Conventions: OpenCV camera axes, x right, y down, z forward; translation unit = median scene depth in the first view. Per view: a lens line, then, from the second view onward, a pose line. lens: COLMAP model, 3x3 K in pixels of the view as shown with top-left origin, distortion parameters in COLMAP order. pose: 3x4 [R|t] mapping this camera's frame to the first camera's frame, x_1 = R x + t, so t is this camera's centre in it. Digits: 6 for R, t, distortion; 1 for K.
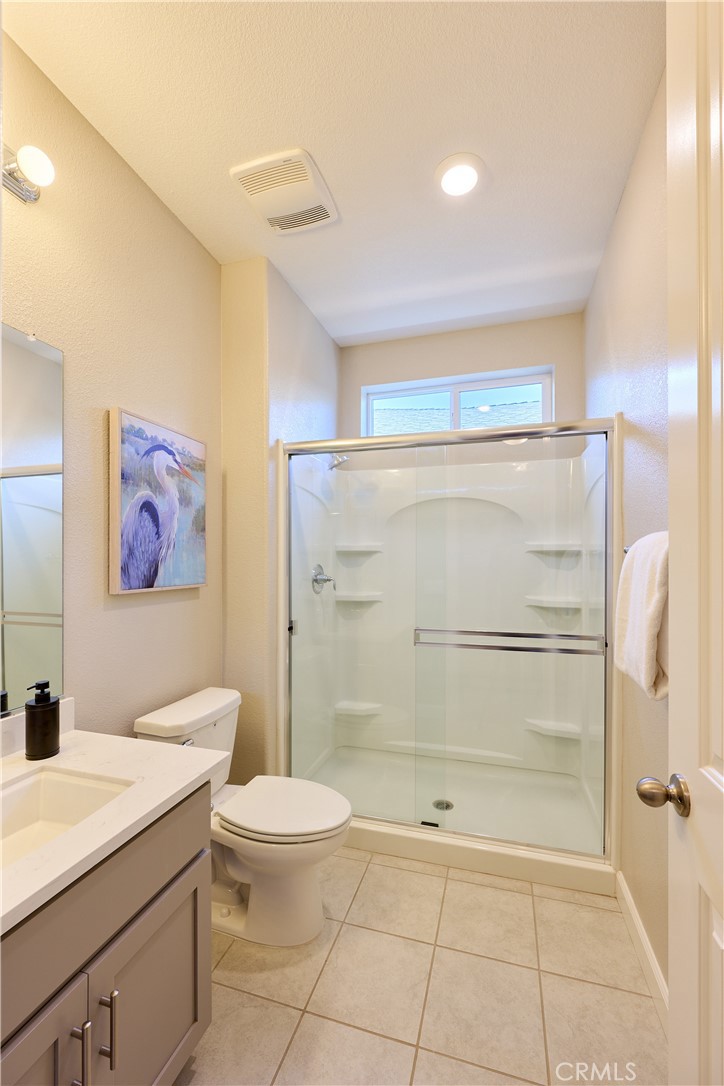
lens RADIAL K [[425.8, 0, 388.8], [0, 425.8, 556.6], [0, 0, 1]] dist [-0.001285, -0.000117]
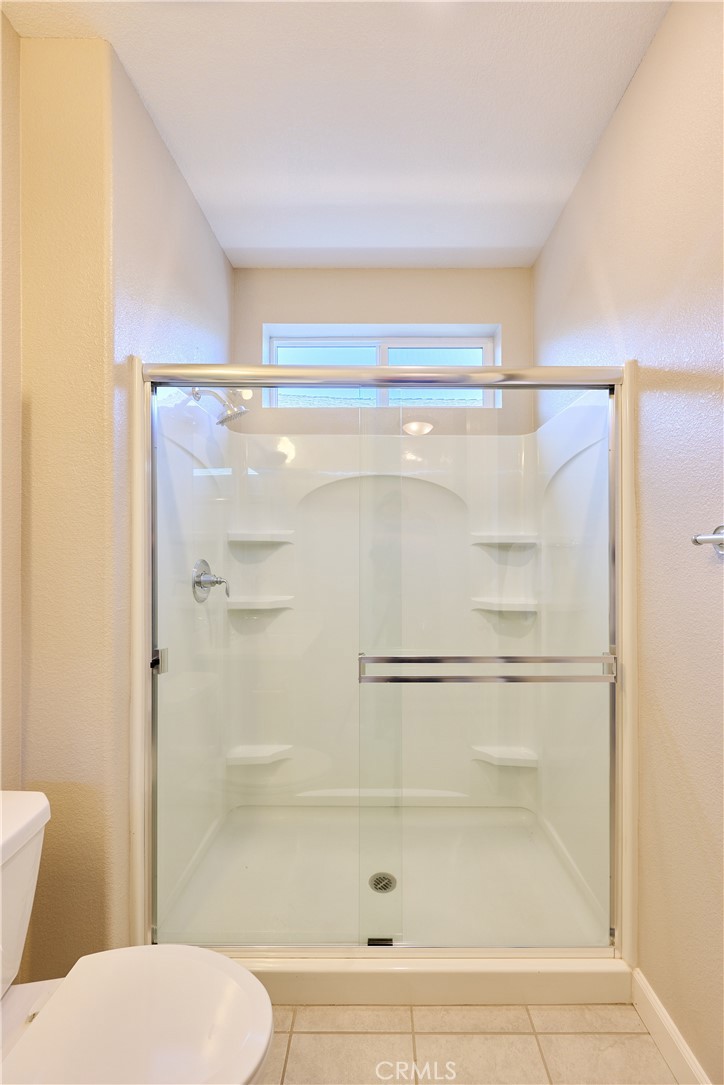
lens RADIAL K [[425.4, 0, 388.8], [0, 425.4, 556.1], [0, 0, 1]] dist [-0.001285, -0.000117]
pose [[0.967483, 0.001574, 0.252930, -0.048192], [-0.004815, 0.999914, 0.012195, 0.002566], [-0.252889, -0.013016, 0.967408, 0.261498]]
